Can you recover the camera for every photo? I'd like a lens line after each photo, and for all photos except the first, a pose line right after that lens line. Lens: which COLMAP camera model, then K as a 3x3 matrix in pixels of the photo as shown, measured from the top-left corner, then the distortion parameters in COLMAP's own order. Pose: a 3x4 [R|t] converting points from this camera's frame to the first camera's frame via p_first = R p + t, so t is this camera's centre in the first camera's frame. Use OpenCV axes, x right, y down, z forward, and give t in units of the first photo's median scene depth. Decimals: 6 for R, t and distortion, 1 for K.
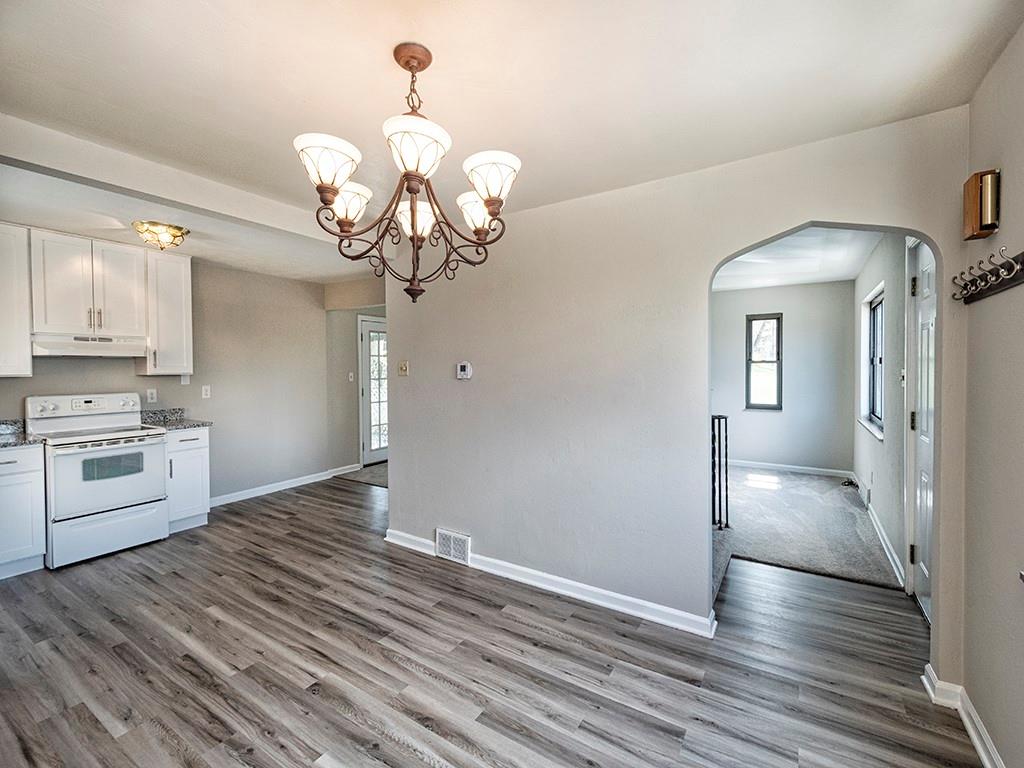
lens RADIAL K [[450.2, 0, 509.8], [0, 450.2, 374.5], [0, 0, 1]] dist [0.013145, -0.002909]
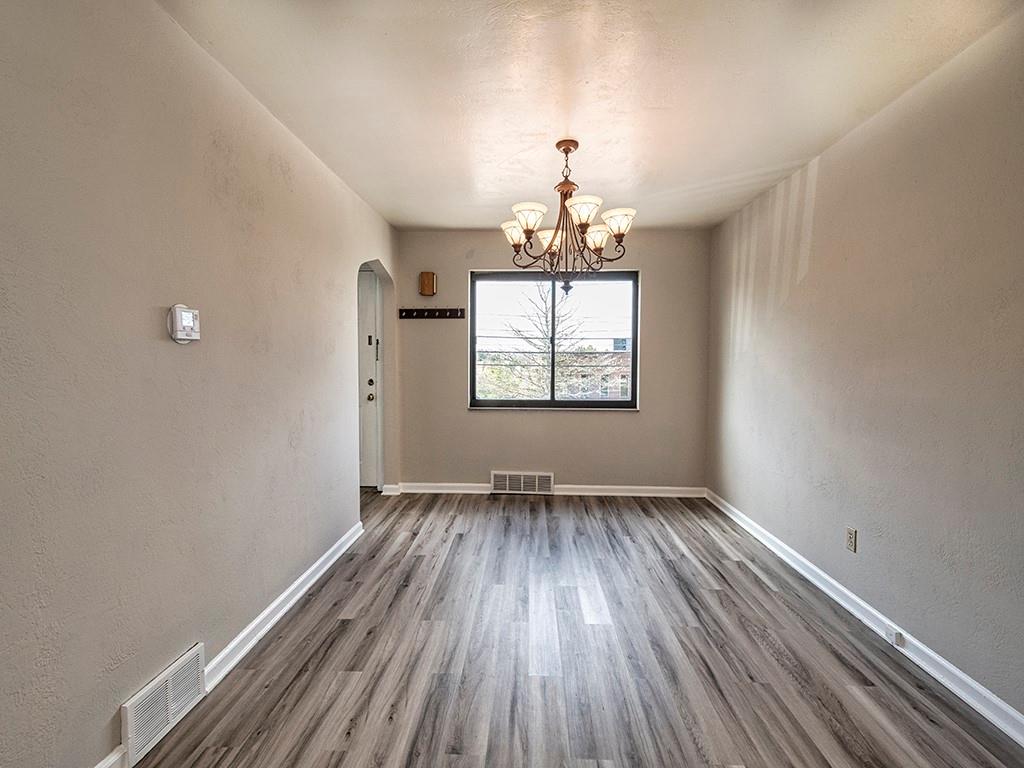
lens RADIAL K [[450.2, 0, 517.2], [0, 450.2, 373.4], [0, 0, 1]] dist [0.013145, -0.002909]
pose [[-0.520286, -0.019140, 0.853778, -0.740156], [0.013935, 0.999425, 0.030896, 0.037474], [-0.853879, 0.027972, -0.519720, 0.970276]]
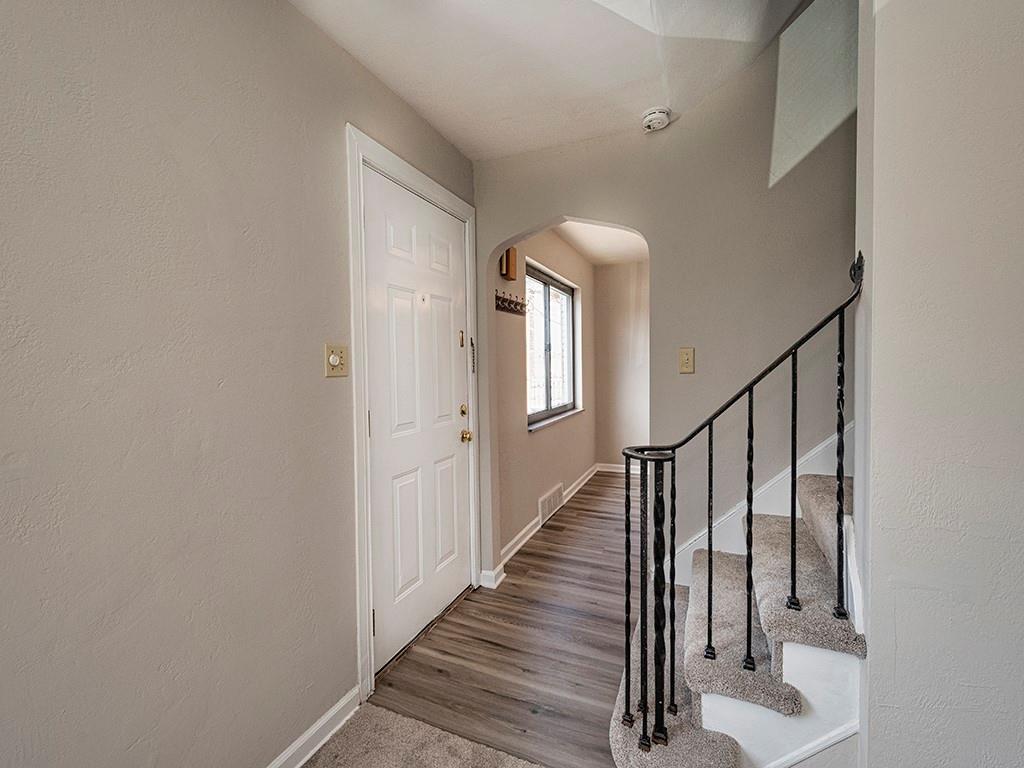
lens RADIAL K [[450.2, 0, 501.3], [0, 450.2, 383.1], [0, 0, 1]] dist [0.013145, -0.002909]
pose [[-0.988455, 0.035233, -0.147359, 0.681246], [0.027173, 0.998041, 0.056359, 0.008542], [0.149056, 0.051704, -0.987476, 1.437313]]
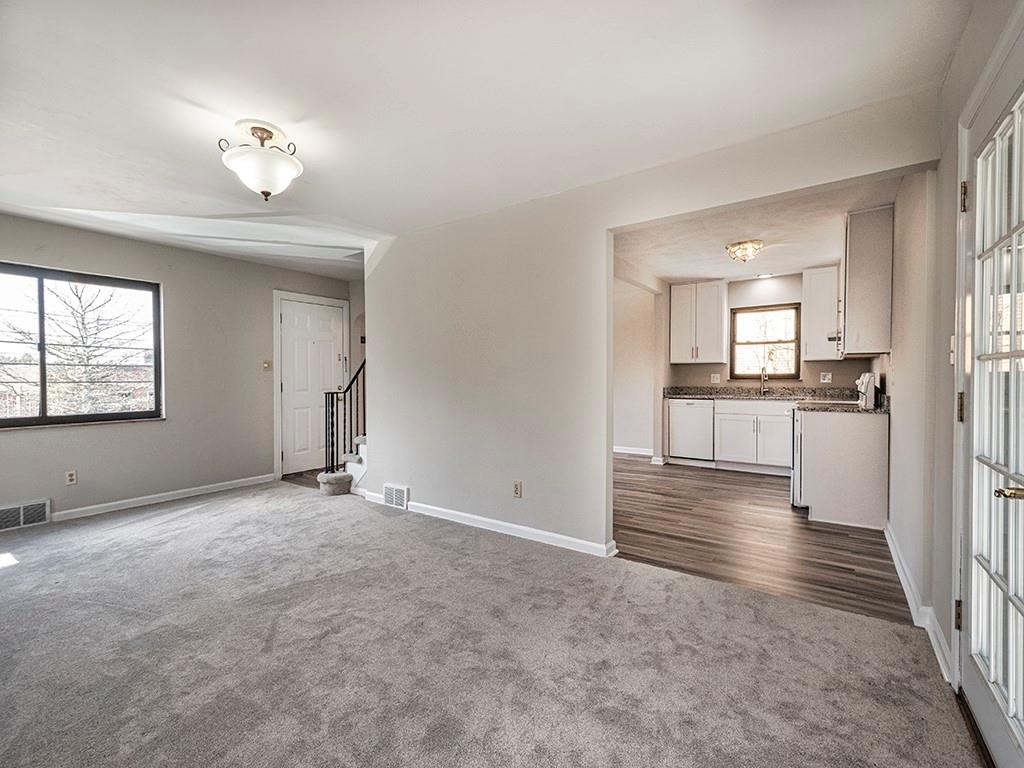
lens RADIAL K [[450.2, 0, 511.7], [0, 450.2, 384.9], [0, 0, 1]] dist [0.013145, -0.002909]
pose [[-0.999262, 0.009614, 0.037184, -0.144884], [0.011060, 0.999182, 0.038886, 0.024105], [-0.036780, 0.039268, -0.998552, 2.490846]]
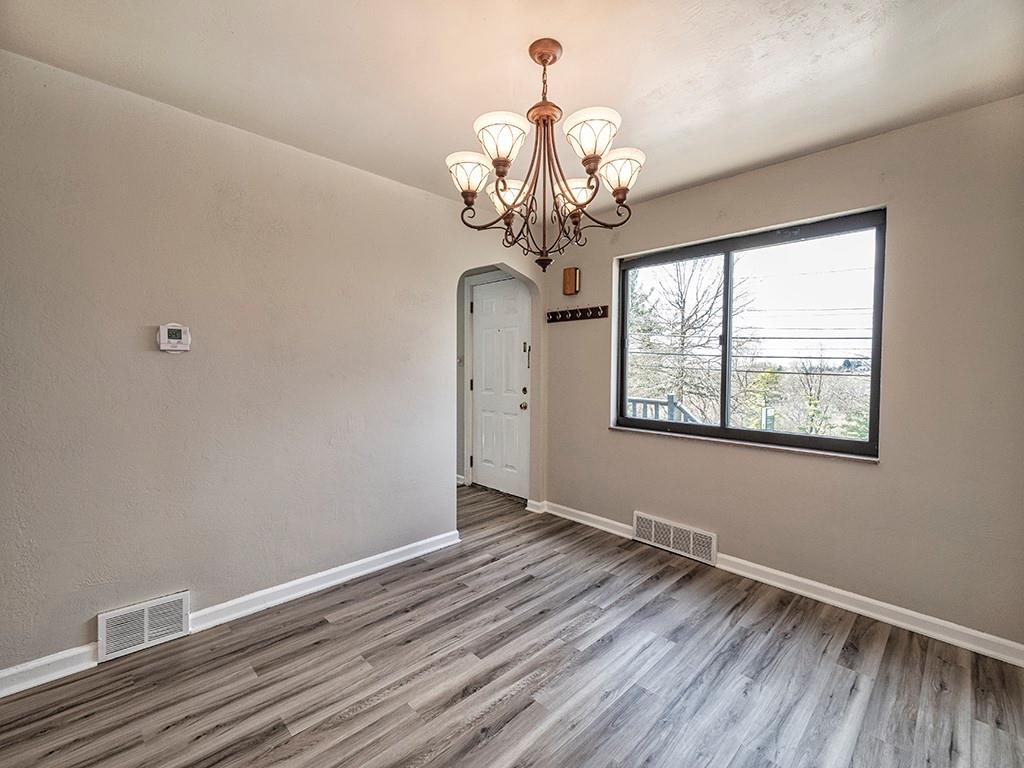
lens RADIAL K [[450.2, 0, 510.4], [0, 450.2, 376.6], [0, 0, 1]] dist [0.013145, -0.002909]
pose [[0.222823, -0.014620, 0.974749, -0.640042], [0.005749, 0.999890, 0.013683, 0.041447], [-0.974842, 0.002555, 0.222882, 0.398646]]
